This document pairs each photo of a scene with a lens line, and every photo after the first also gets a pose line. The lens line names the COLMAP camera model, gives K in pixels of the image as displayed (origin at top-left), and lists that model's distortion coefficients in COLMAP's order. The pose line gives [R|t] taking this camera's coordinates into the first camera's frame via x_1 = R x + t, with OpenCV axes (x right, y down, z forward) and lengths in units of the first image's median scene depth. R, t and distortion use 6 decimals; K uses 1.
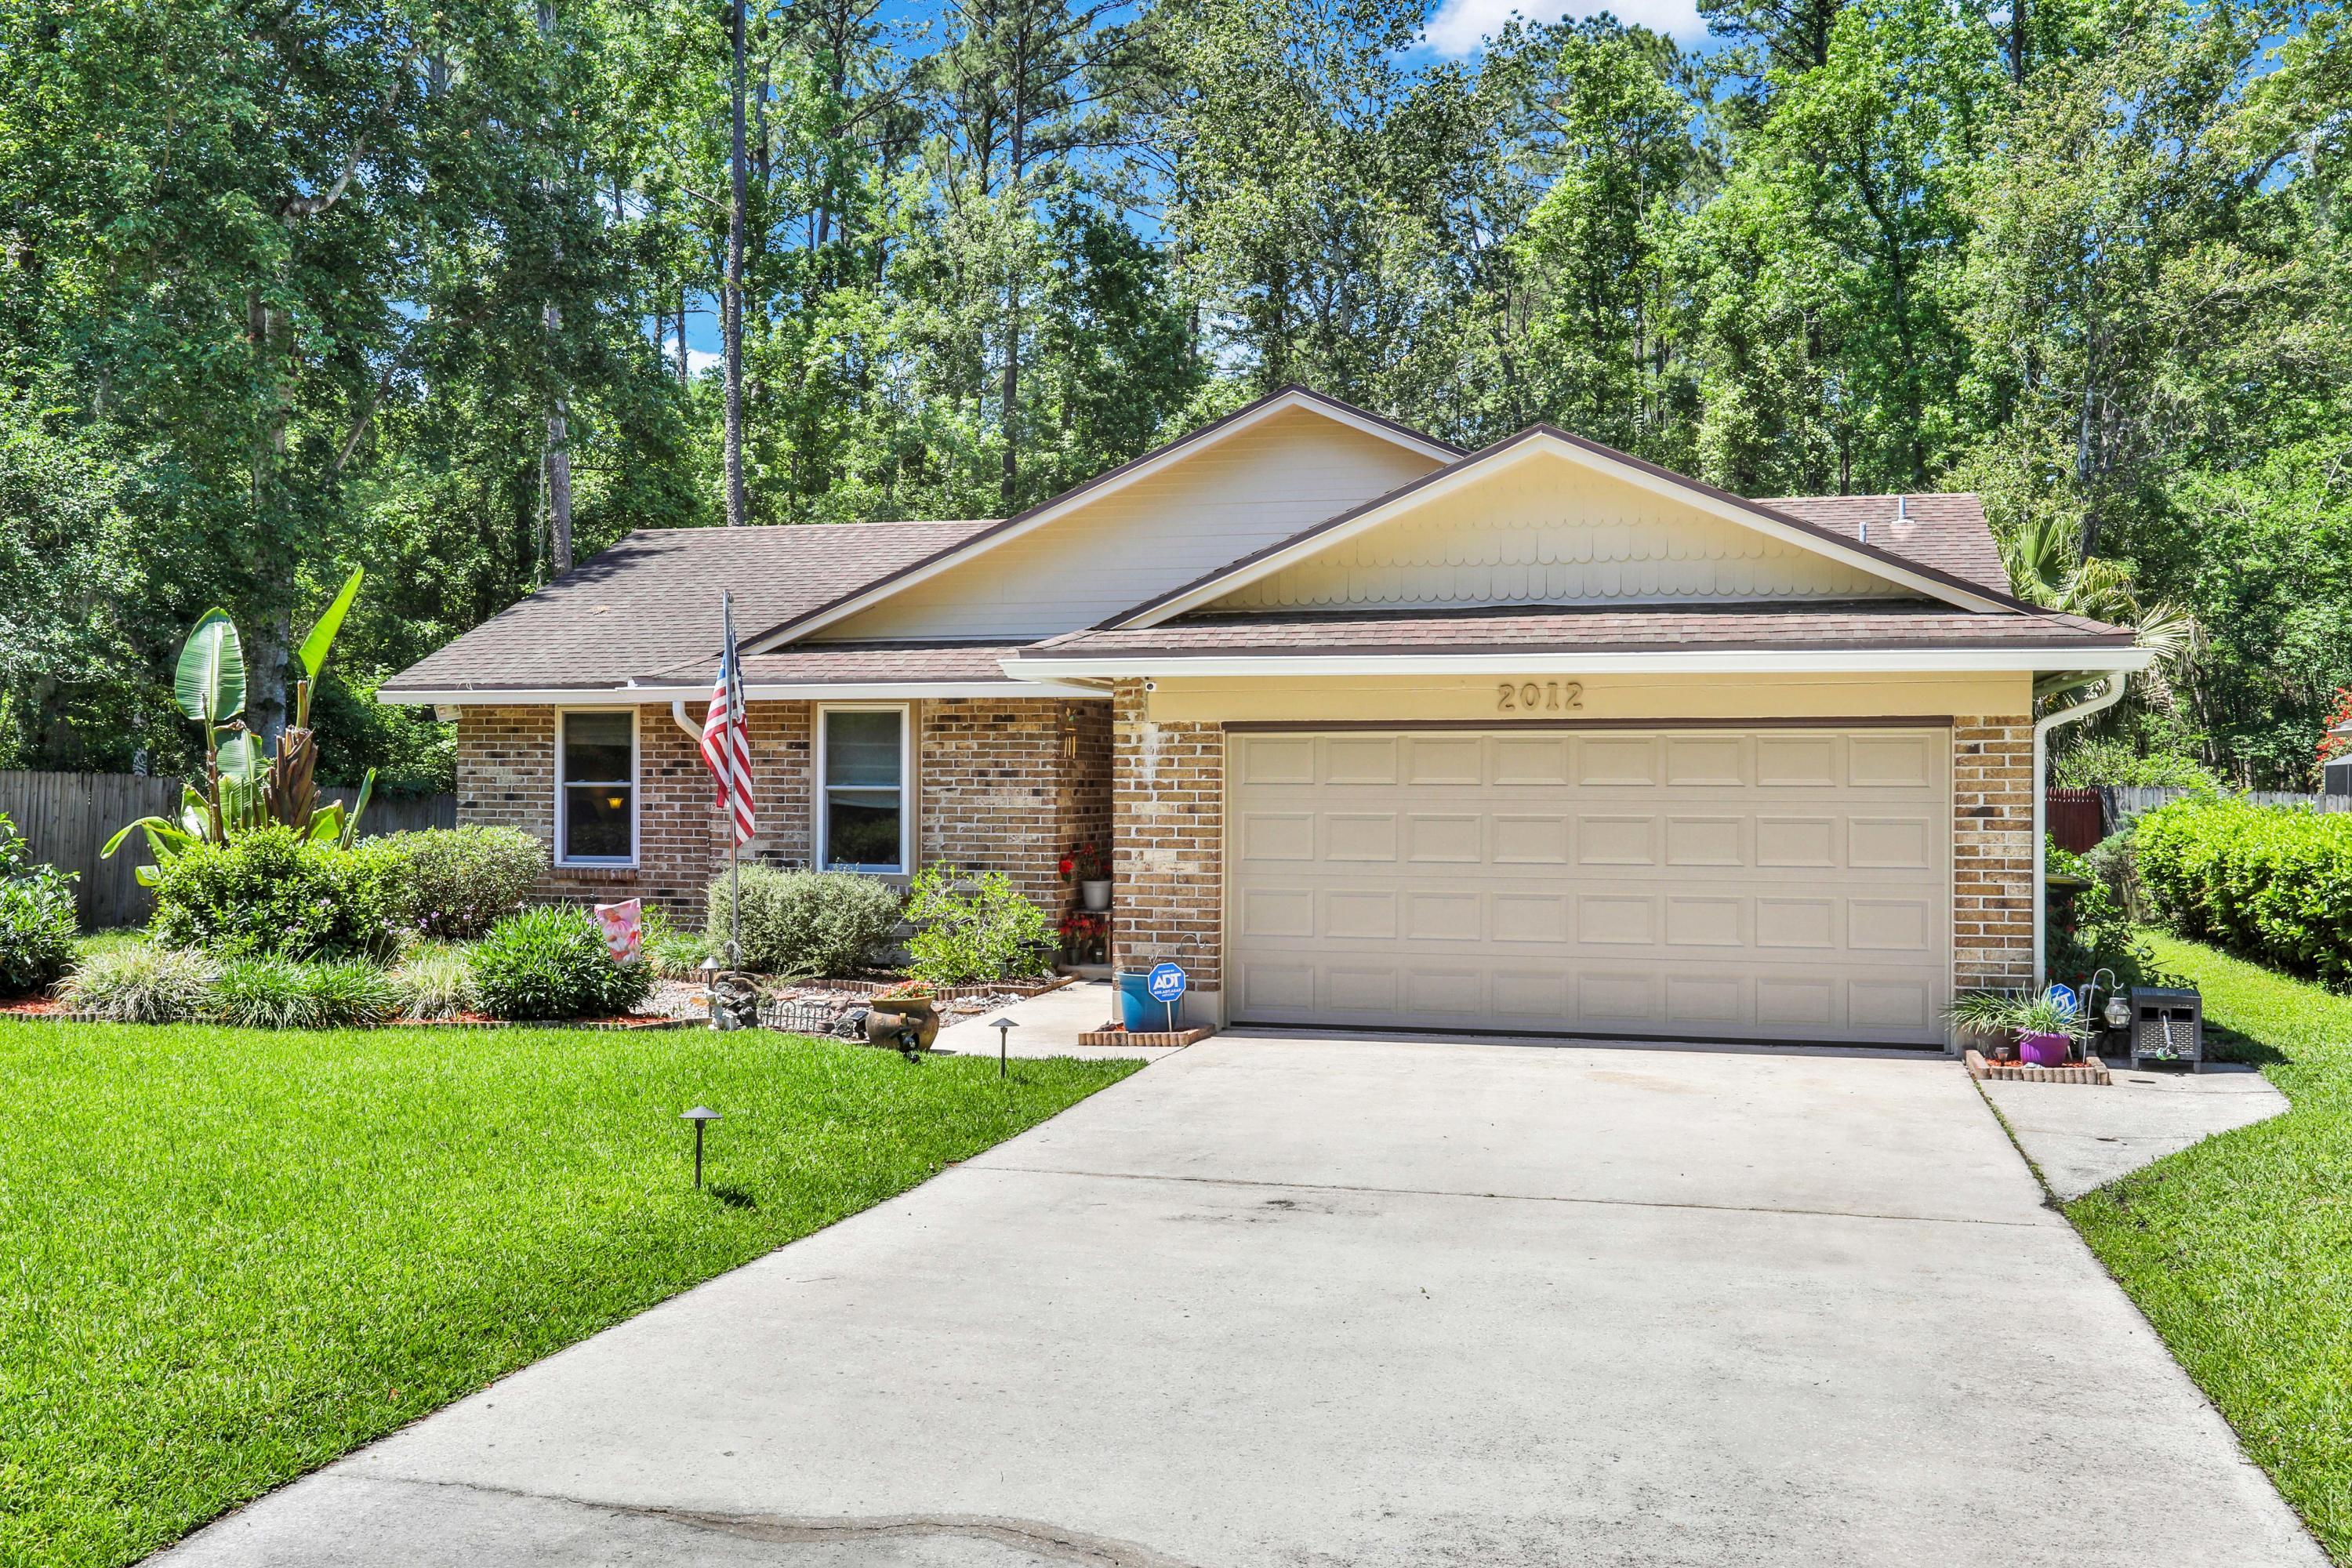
lens RADIAL K [[2113.6, 0, 1171.8], [0, 2113.6, 785.7], [0, 0, 1]] dist [-0.007316, 0.036587]
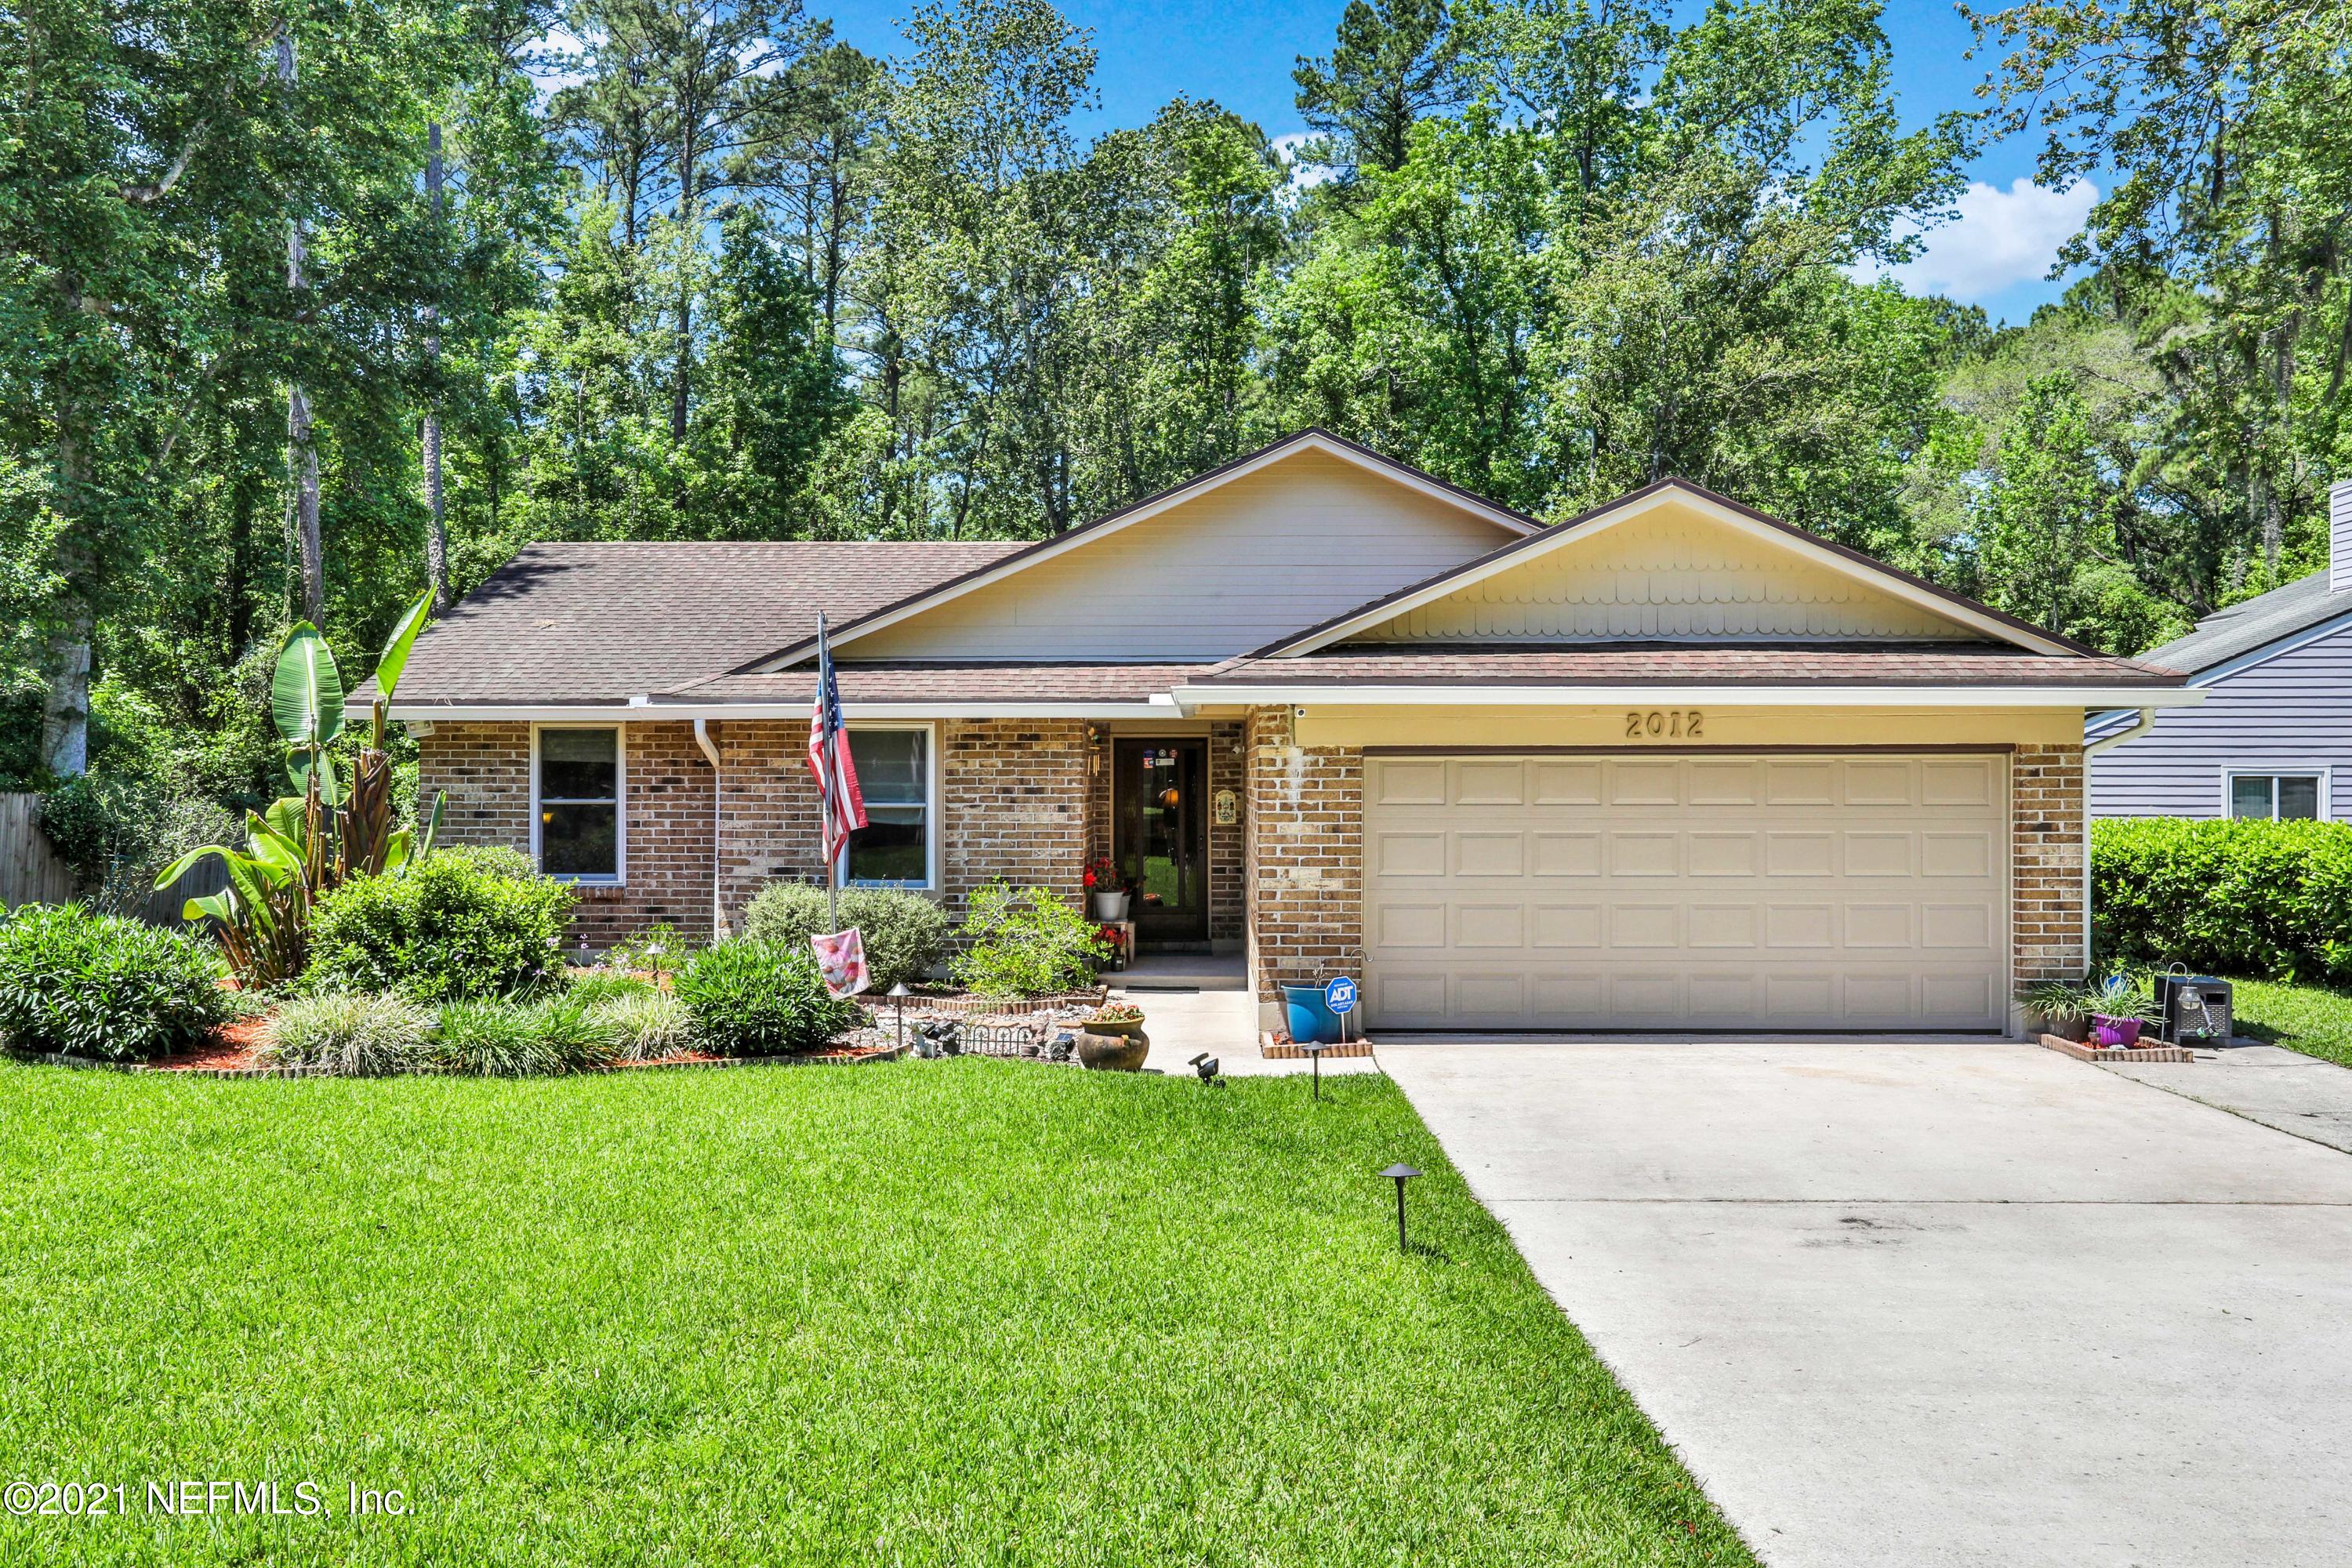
lens RADIAL K [[1900.4, 0, 1171.1], [0, 1900.4, 790.0], [0, 0, 1]] dist [-0.026210, 0.045230]
pose [[0.970934, -0.004671, 0.239301, -0.290252], [0.003394, 0.999978, 0.005748, -0.013810], [-0.239322, -0.004768, 0.970928, 0.096765]]
